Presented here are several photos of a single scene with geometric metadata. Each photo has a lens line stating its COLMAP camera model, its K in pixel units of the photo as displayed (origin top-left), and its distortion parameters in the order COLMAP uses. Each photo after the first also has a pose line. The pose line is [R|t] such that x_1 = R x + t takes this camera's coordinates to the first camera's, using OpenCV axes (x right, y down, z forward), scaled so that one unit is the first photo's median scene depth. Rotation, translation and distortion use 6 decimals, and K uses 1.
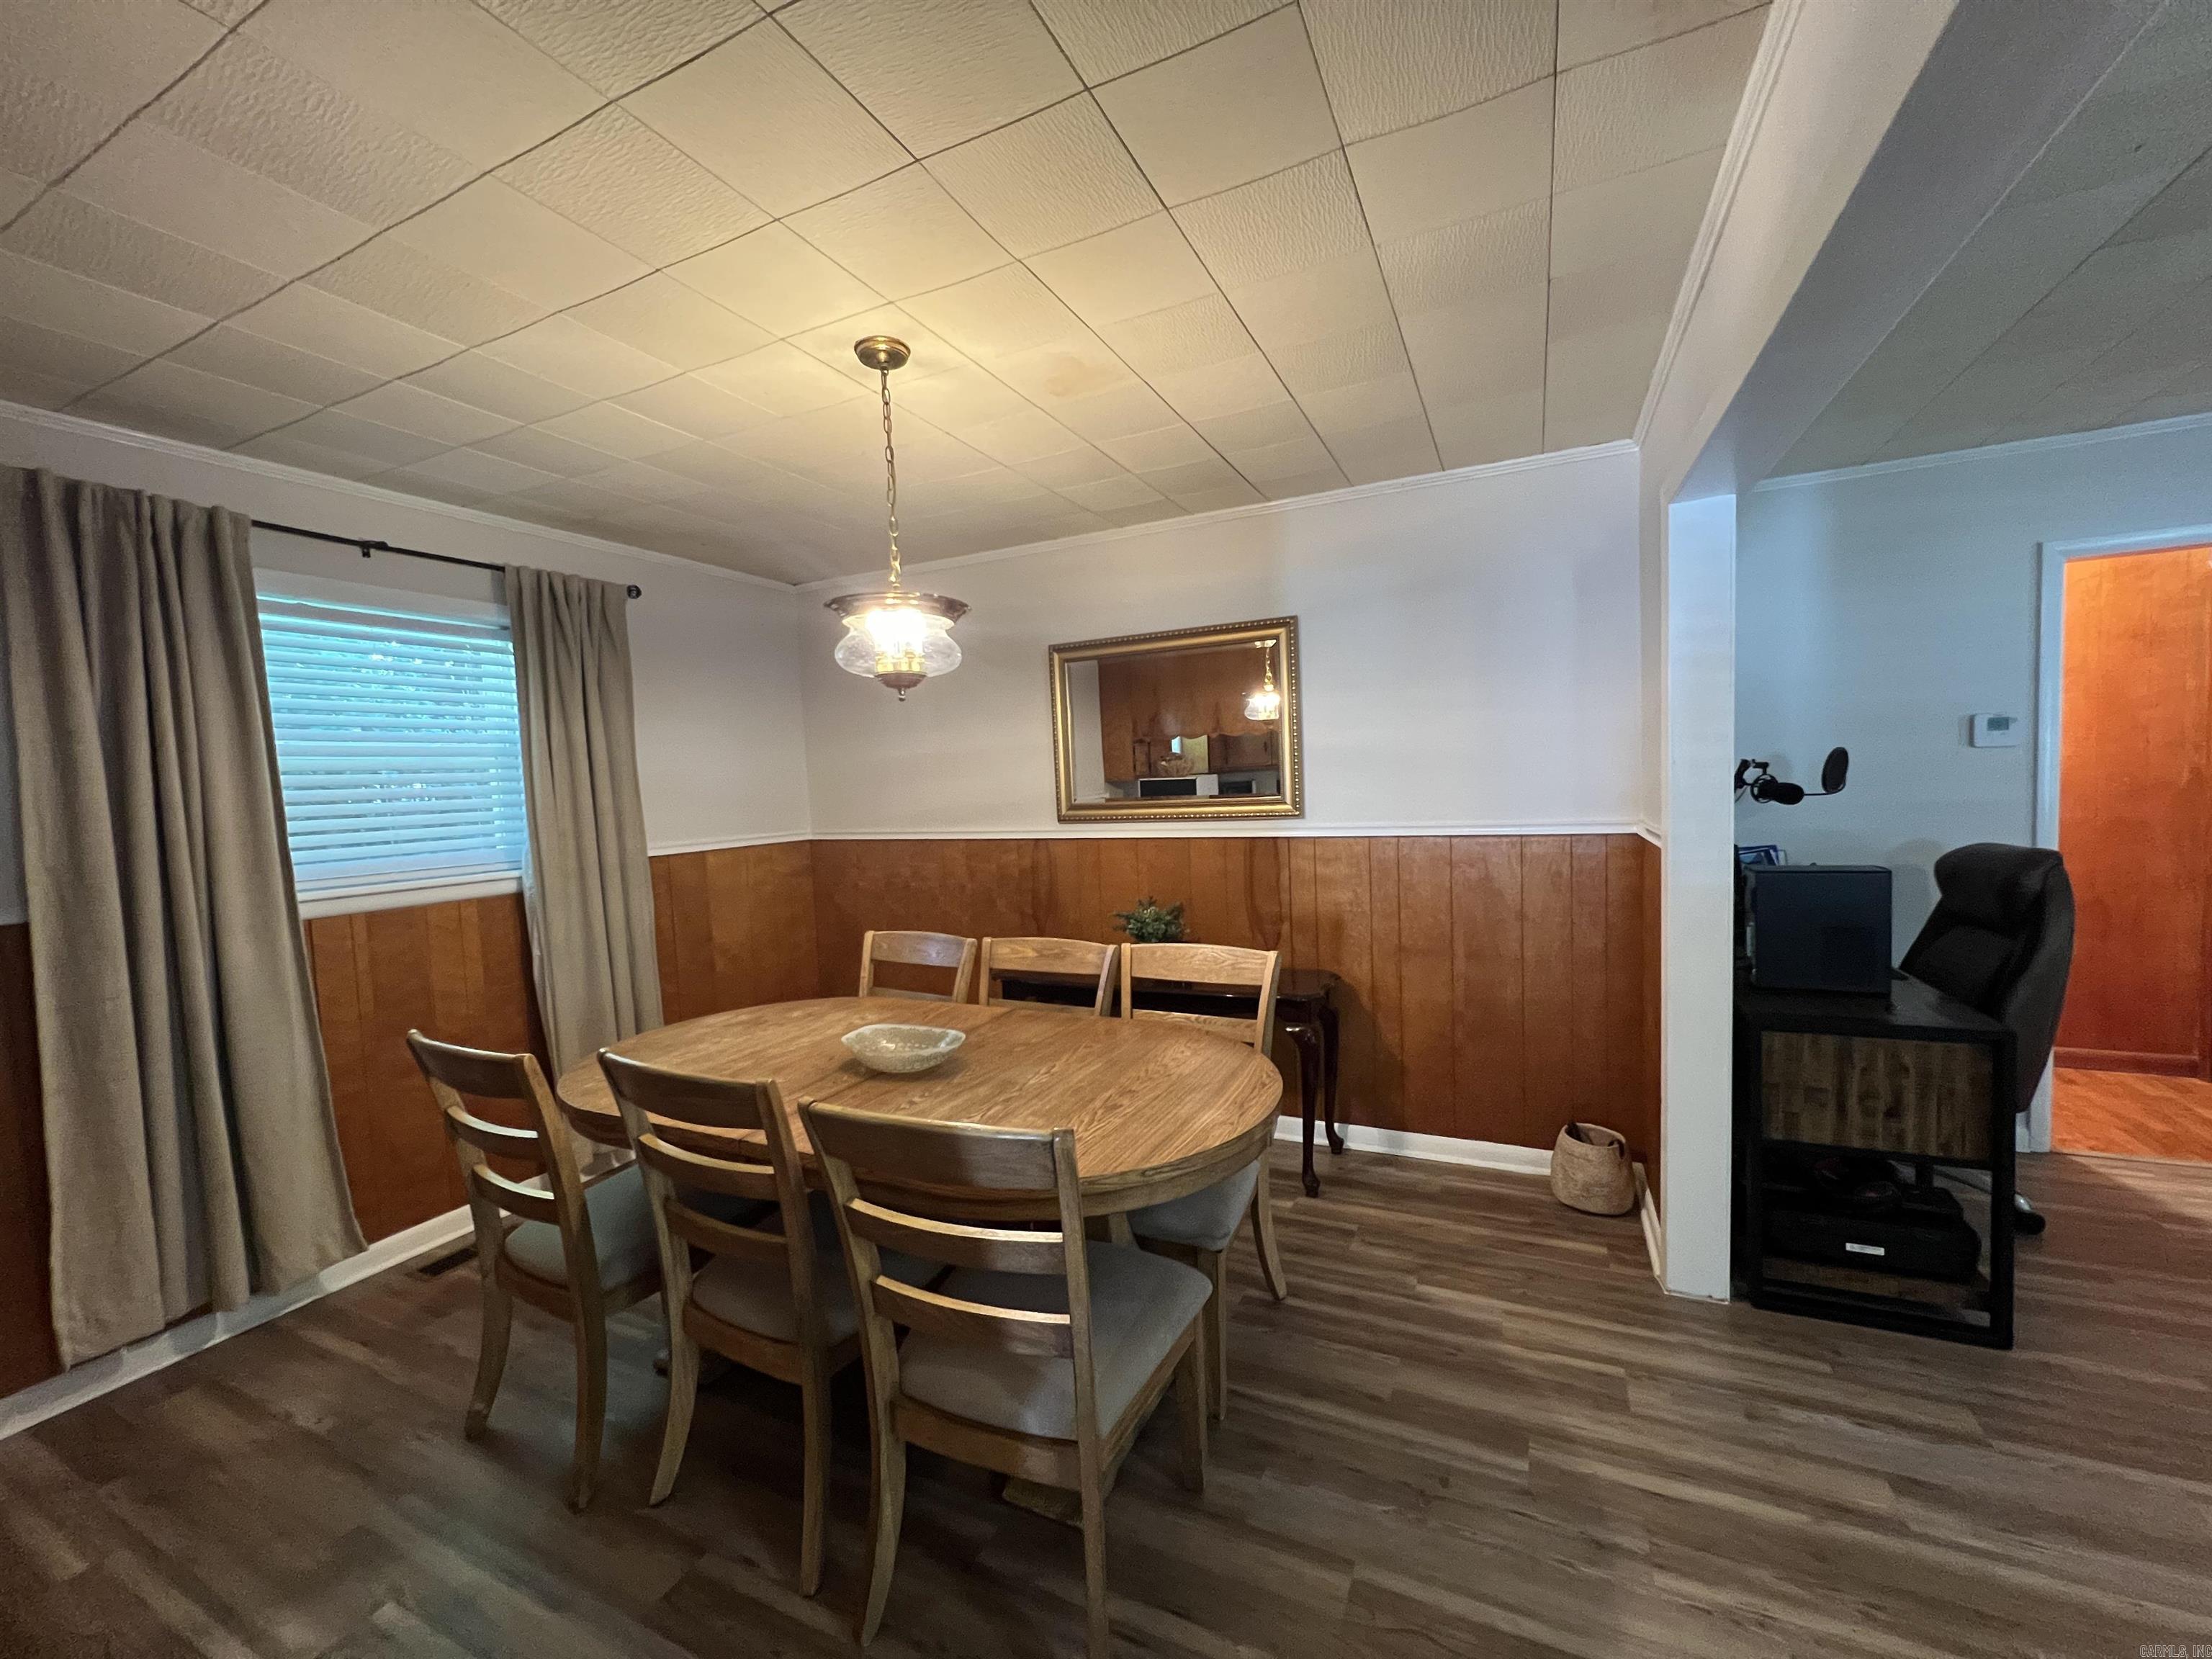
lens RADIAL K [[881.0, 0, 1110.3], [0, 881.0, 834.6], [0, 0, 1]] dist [-0.001900, -0.000126]
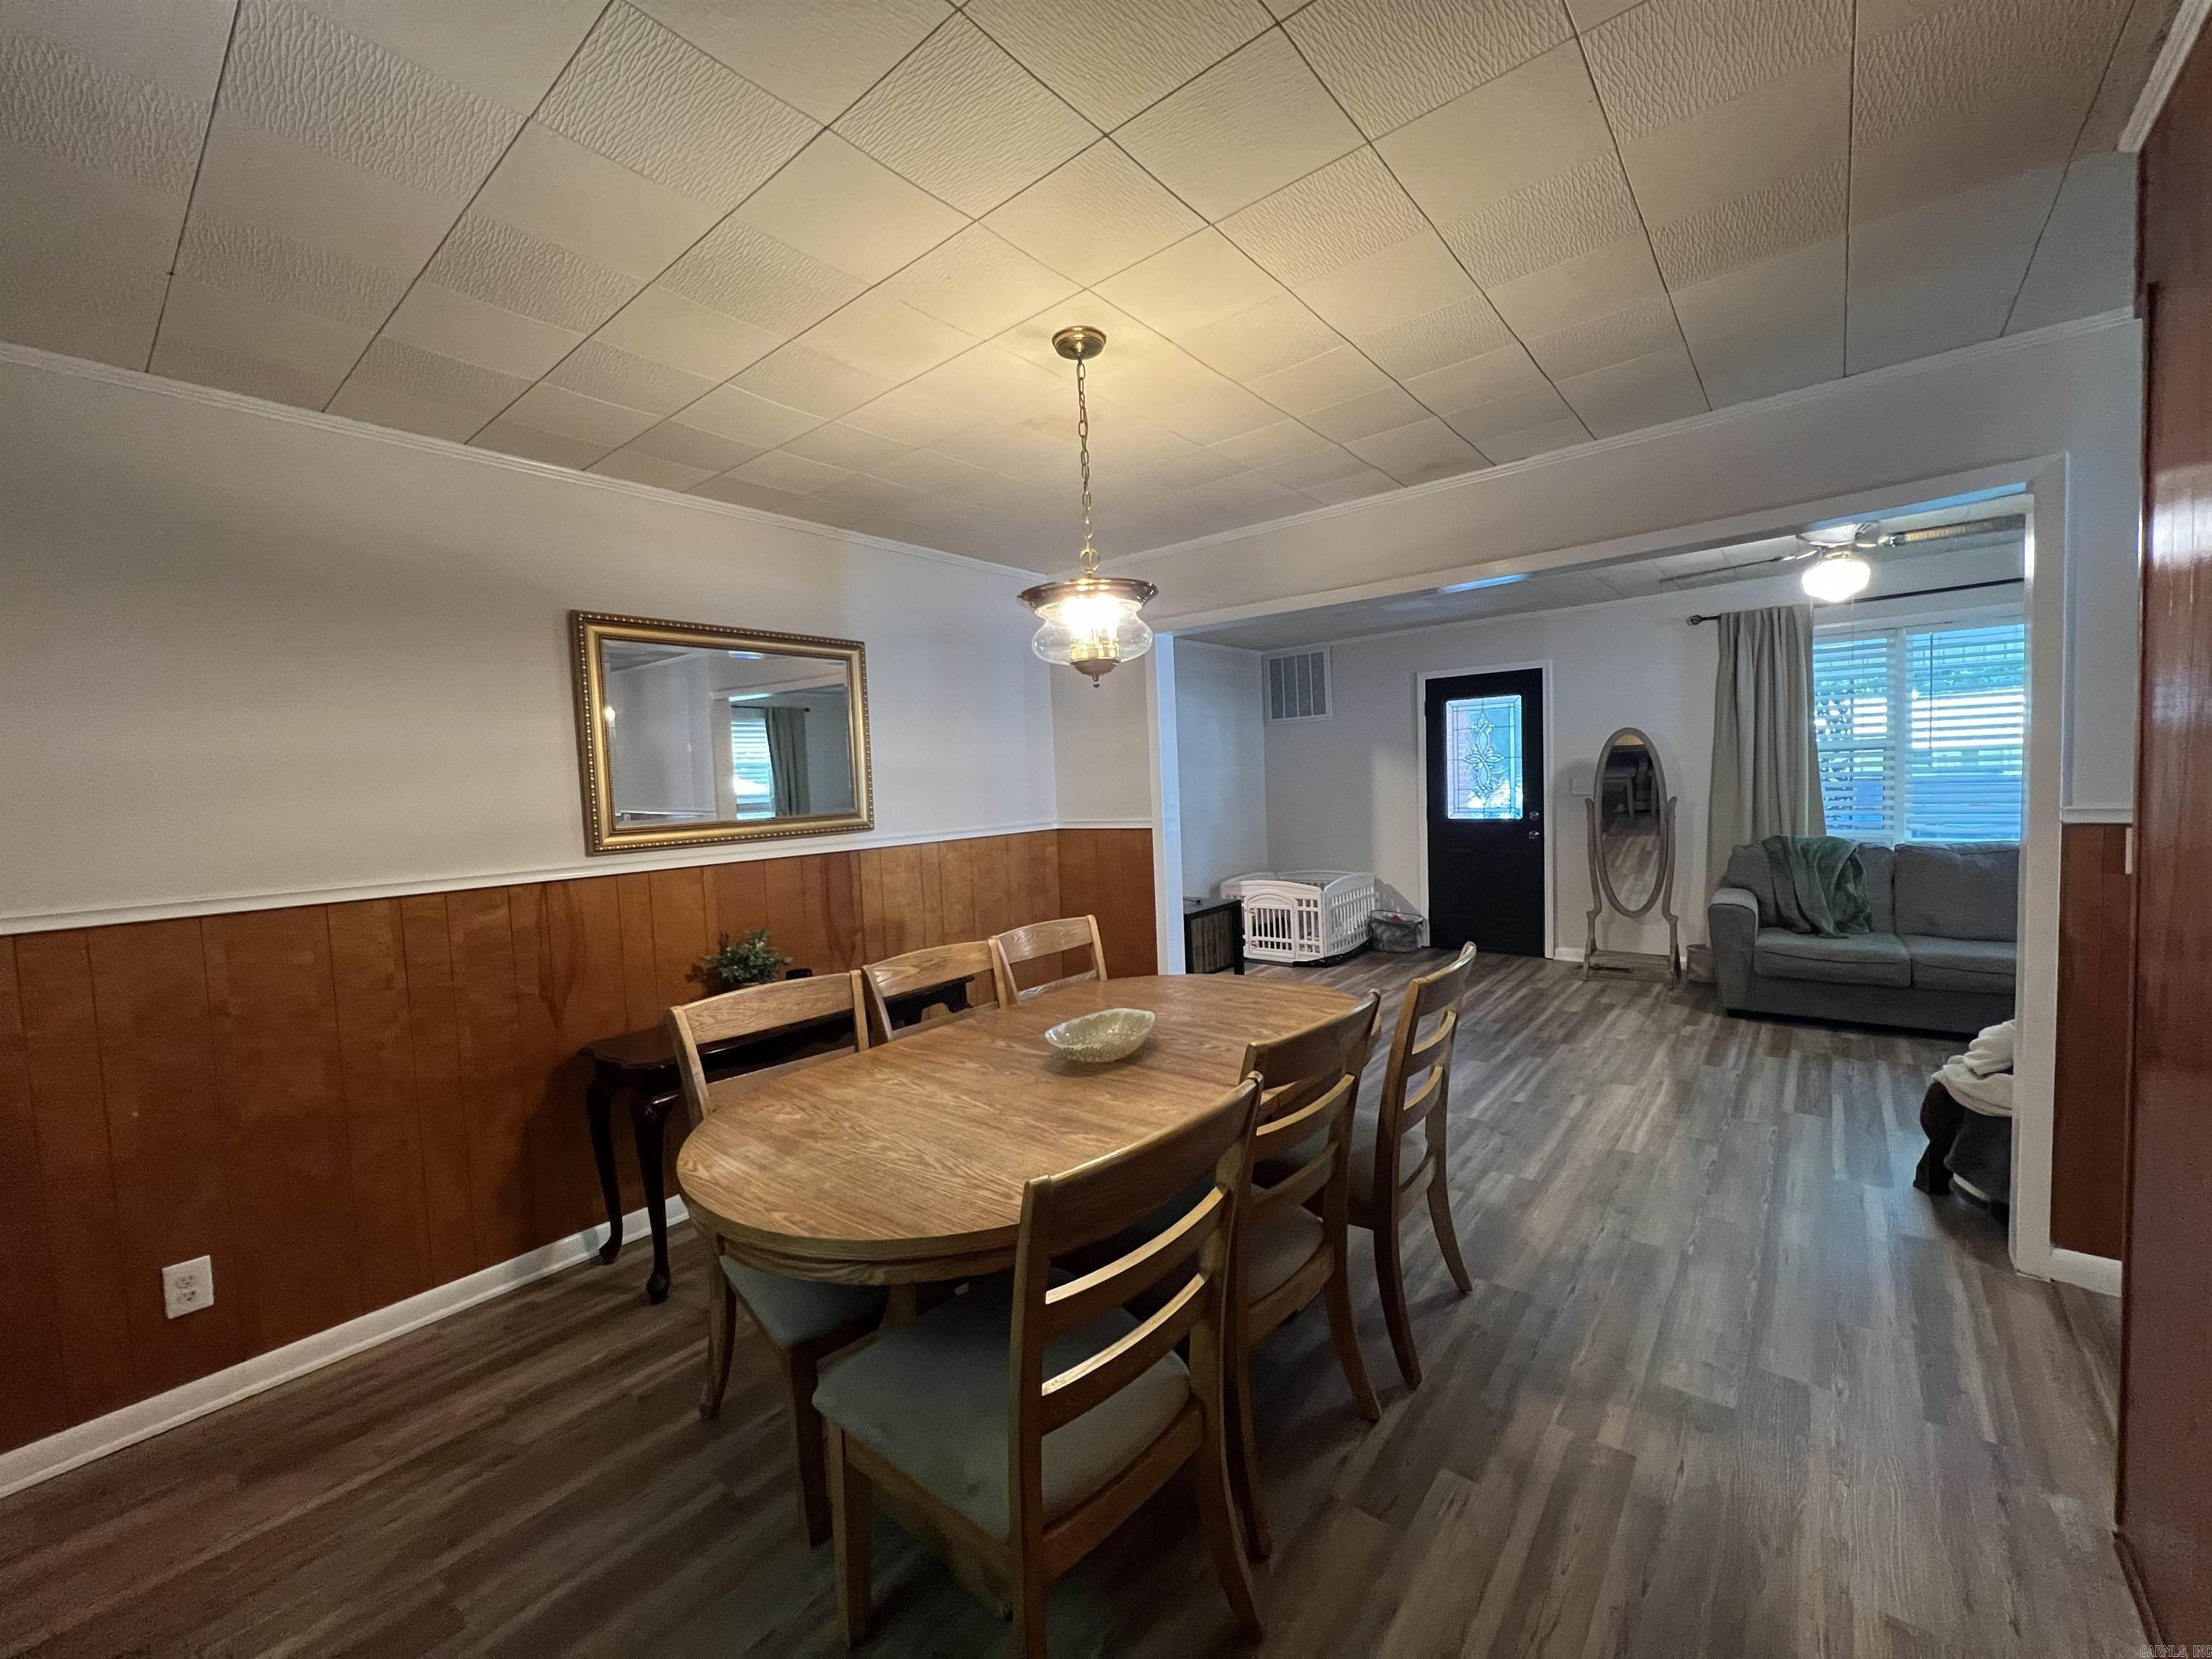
lens RADIAL K [[881.0, 0, 1110.3], [0, 881.0, 834.6], [0, 0, 1]] dist [-0.001900, -0.000126]
pose [[0.240280, -0.028983, 0.970271, -1.023005], [0.097338, 0.995236, 0.005624, 0.011107], [-0.965811, 0.093092, 0.241956, 0.633551]]
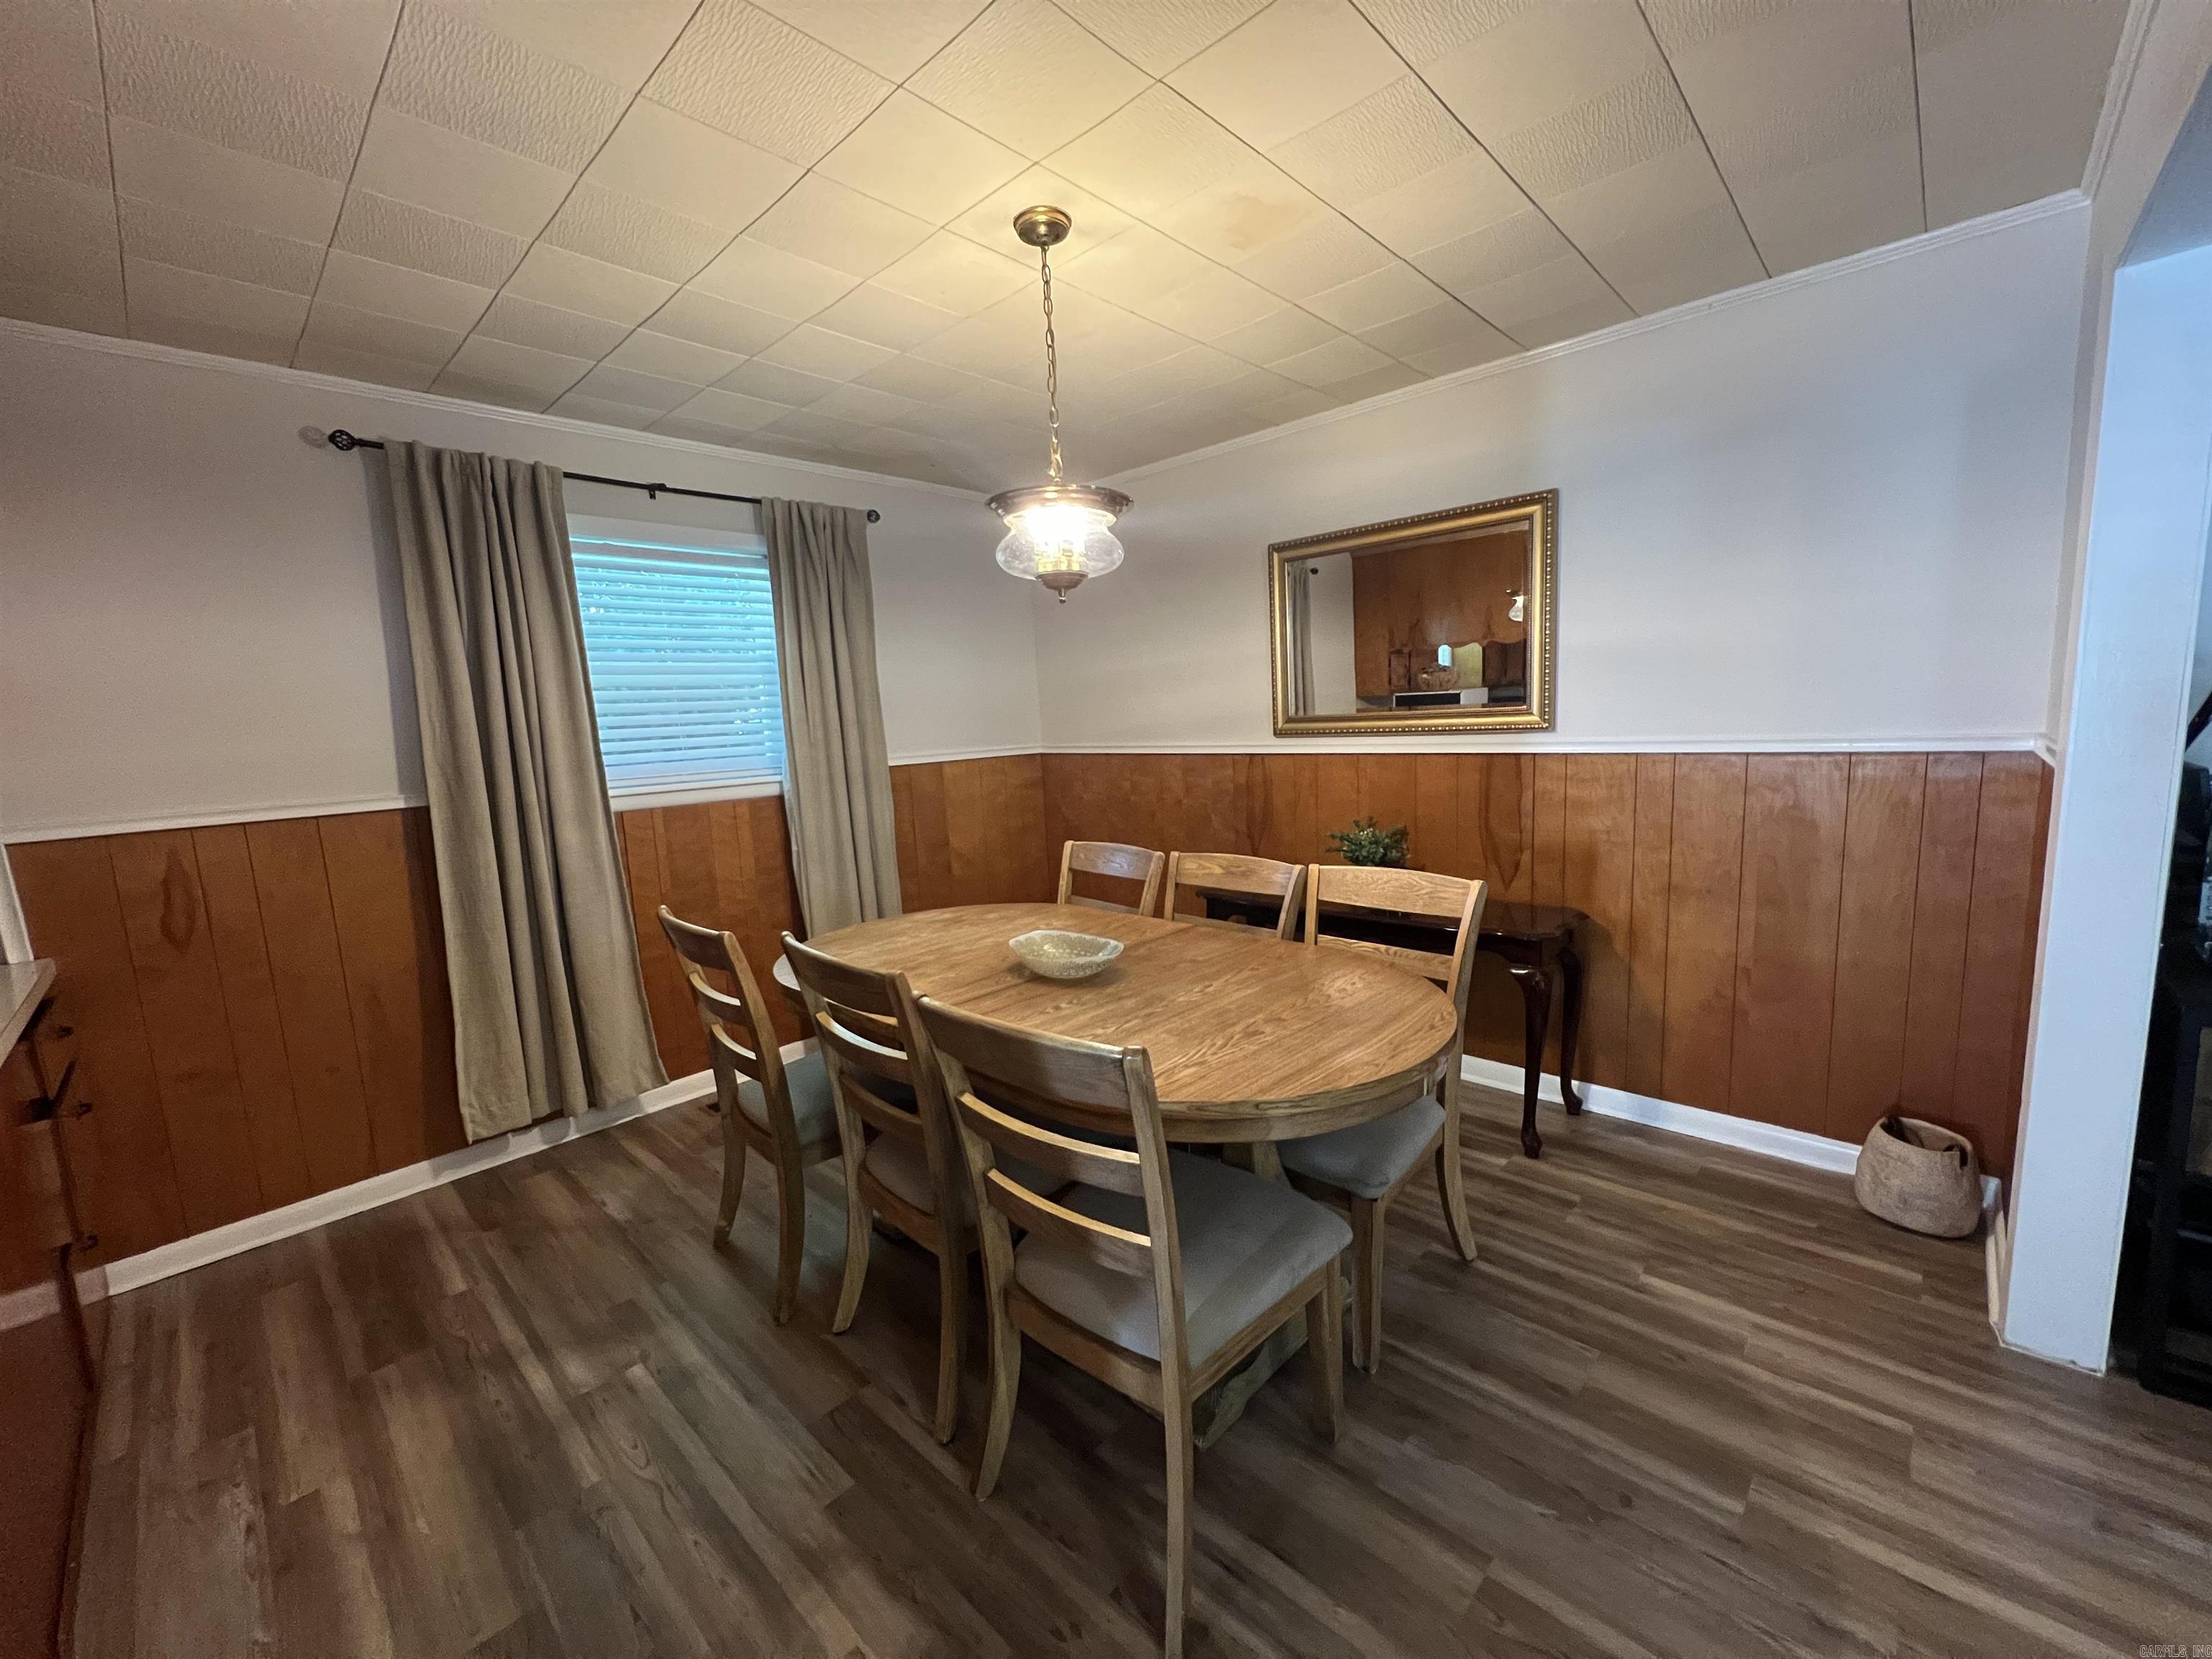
lens RADIAL K [[881.0, 0, 1110.3], [0, 881.0, 834.6], [0, 0, 1]] dist [-0.001900, -0.000126]
pose [[0.952188, 0.037940, -0.303147, 0.098412], [-0.011024, 0.995880, 0.090013, 0.012403], [0.305313, -0.082368, 0.948683, 0.062154]]
